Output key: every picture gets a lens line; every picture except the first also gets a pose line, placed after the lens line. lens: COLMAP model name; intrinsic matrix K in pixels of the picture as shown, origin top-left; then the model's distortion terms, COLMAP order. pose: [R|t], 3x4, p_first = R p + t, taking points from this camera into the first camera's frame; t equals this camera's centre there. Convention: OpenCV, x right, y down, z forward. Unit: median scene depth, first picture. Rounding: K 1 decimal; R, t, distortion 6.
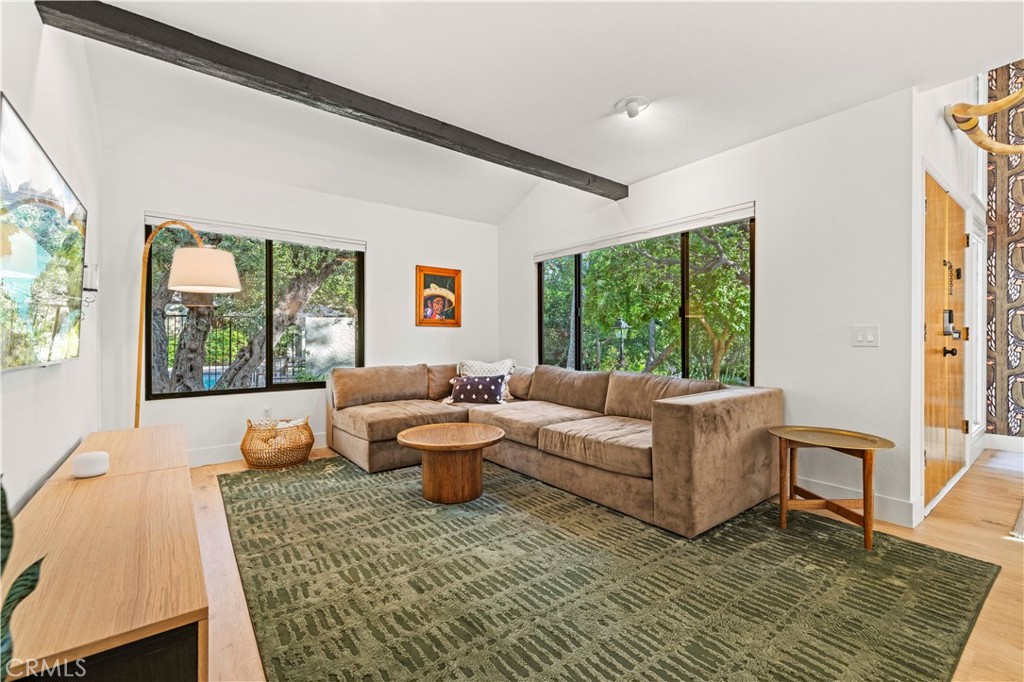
lens RADIAL K [[429.6, 0, 501.8], [0, 429.6, 338.2], [0, 0, 1]] dist [0.004310, -0.000057]
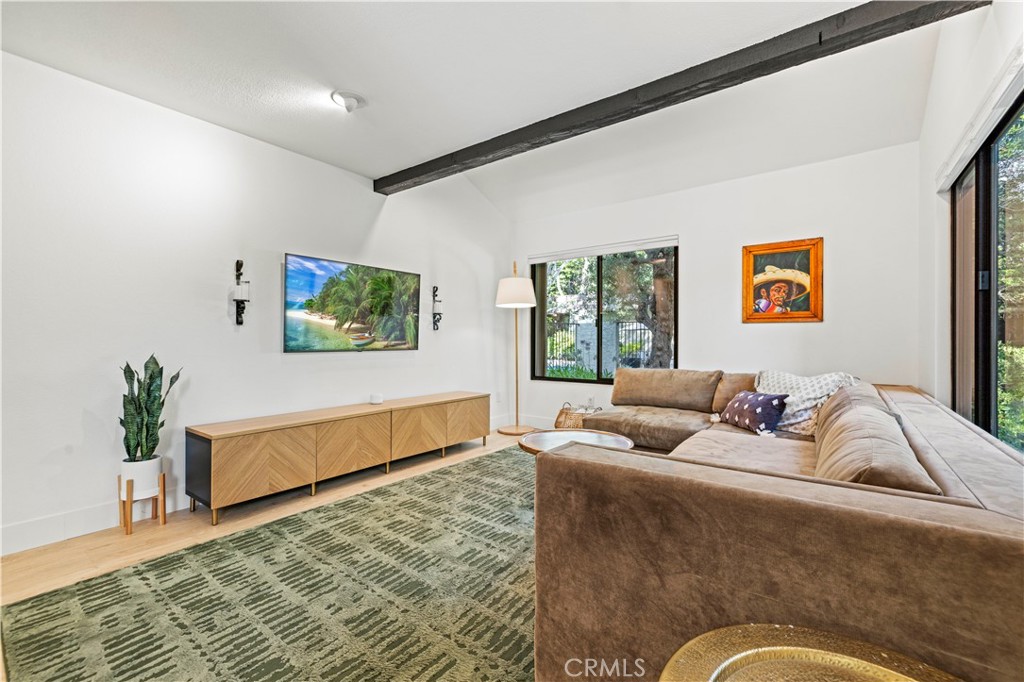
lens RADIAL K [[429.9, 0, 512.0], [0, 429.9, 341.0], [0, 0, 1]] dist [0.003856, 0.000222]
pose [[0.282275, 0.003366, -0.959328, 0.765662], [0.002915, 0.999986, 0.004367, 0.000415], [0.959329, -0.004029, 0.282262, 0.627180]]
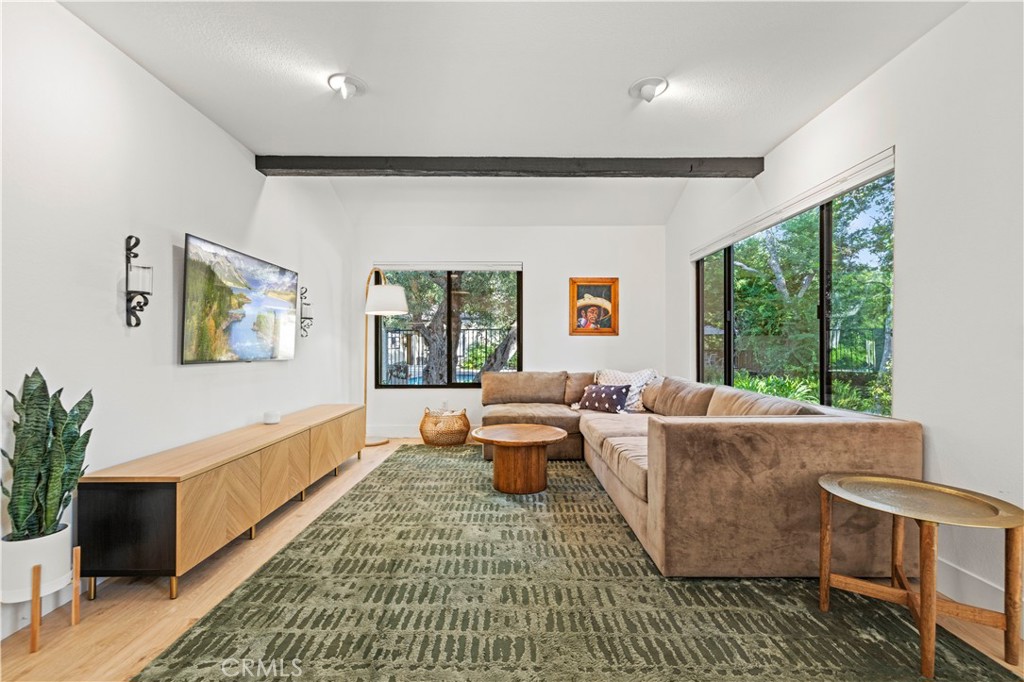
lens RADIAL K [[436.0, 0, 506.9], [0, 436.0, 348.4], [0, 0, 1]] dist [0.002986, 0.000168]
pose [[0.800458, 0.001518, -0.599387, 0.553184], [0.001184, 0.999991, 0.004114, -0.000888], [0.599388, -0.004003, 0.800449, 0.079618]]
